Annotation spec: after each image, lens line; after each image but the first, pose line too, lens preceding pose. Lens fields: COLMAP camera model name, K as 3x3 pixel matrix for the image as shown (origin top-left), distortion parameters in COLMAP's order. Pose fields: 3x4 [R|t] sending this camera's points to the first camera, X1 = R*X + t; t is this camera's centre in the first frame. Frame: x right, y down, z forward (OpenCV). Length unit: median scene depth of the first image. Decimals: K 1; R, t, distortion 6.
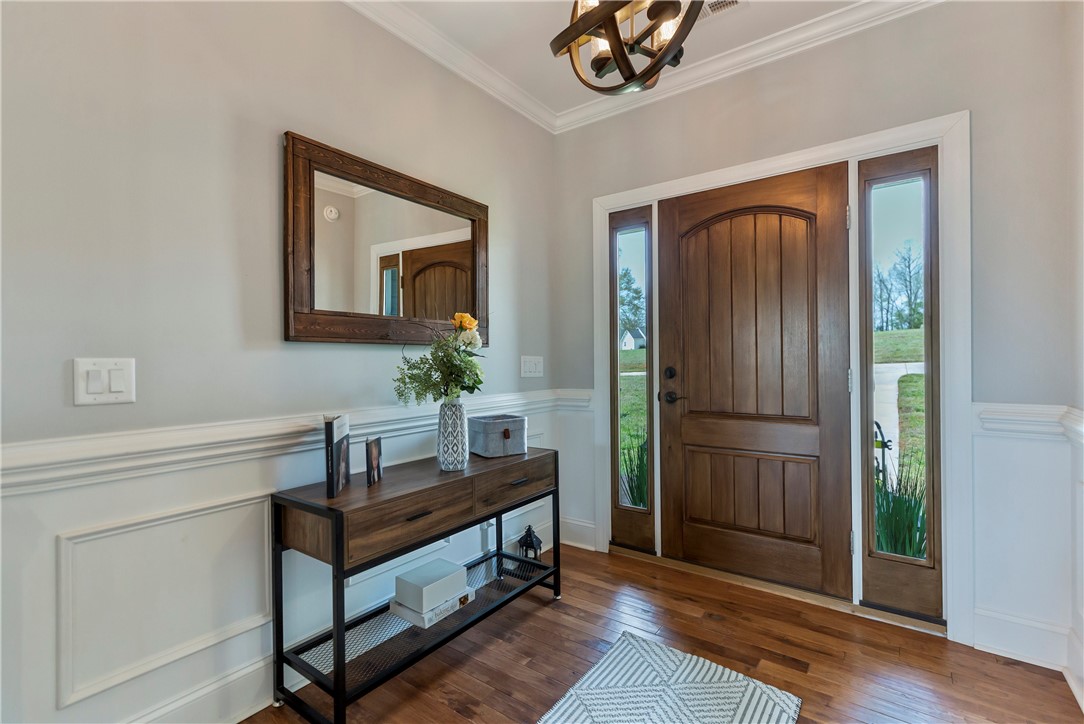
lens RADIAL K [[484.9, 0, 541.1], [0, 484.9, 356.5], [0, 0, 1]] dist [0.001180, -0.000544]
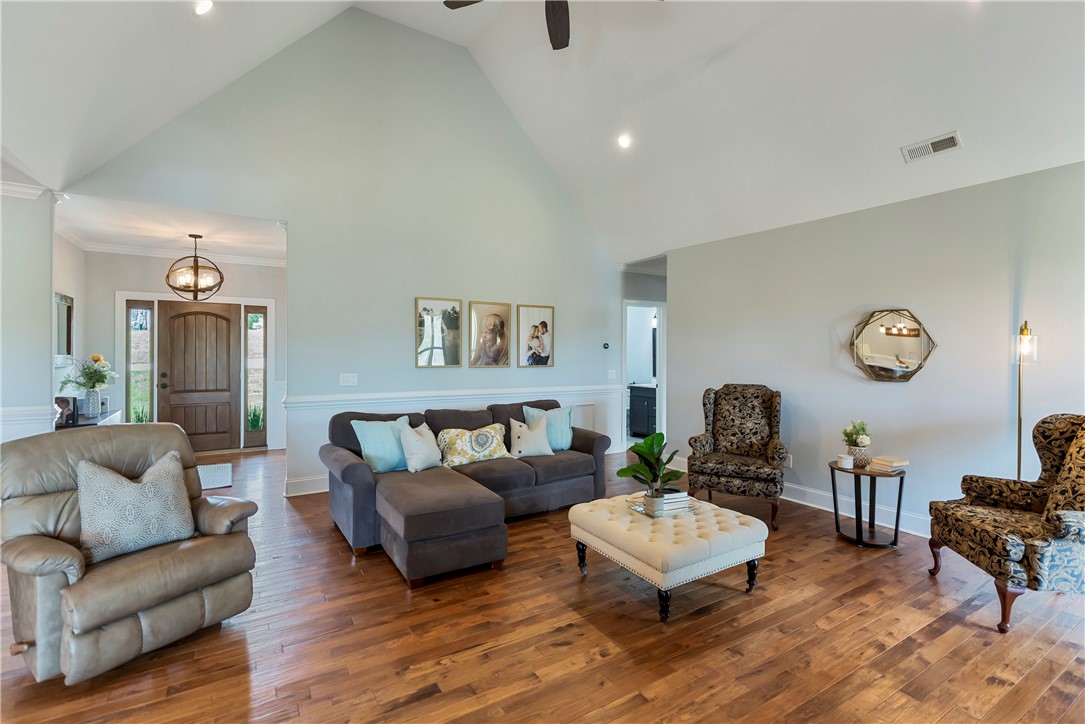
lens RADIAL K [[485.3, 0, 548.8], [0, 485.3, 354.8], [0, 0, 1]] dist [0.001180, -0.000544]
pose [[0.379301, 0.012218, 0.925192, -1.364044], [-0.007059, 0.999922, -0.010310, -0.061905], [-0.925246, -0.002620, 0.379358, -1.828865]]
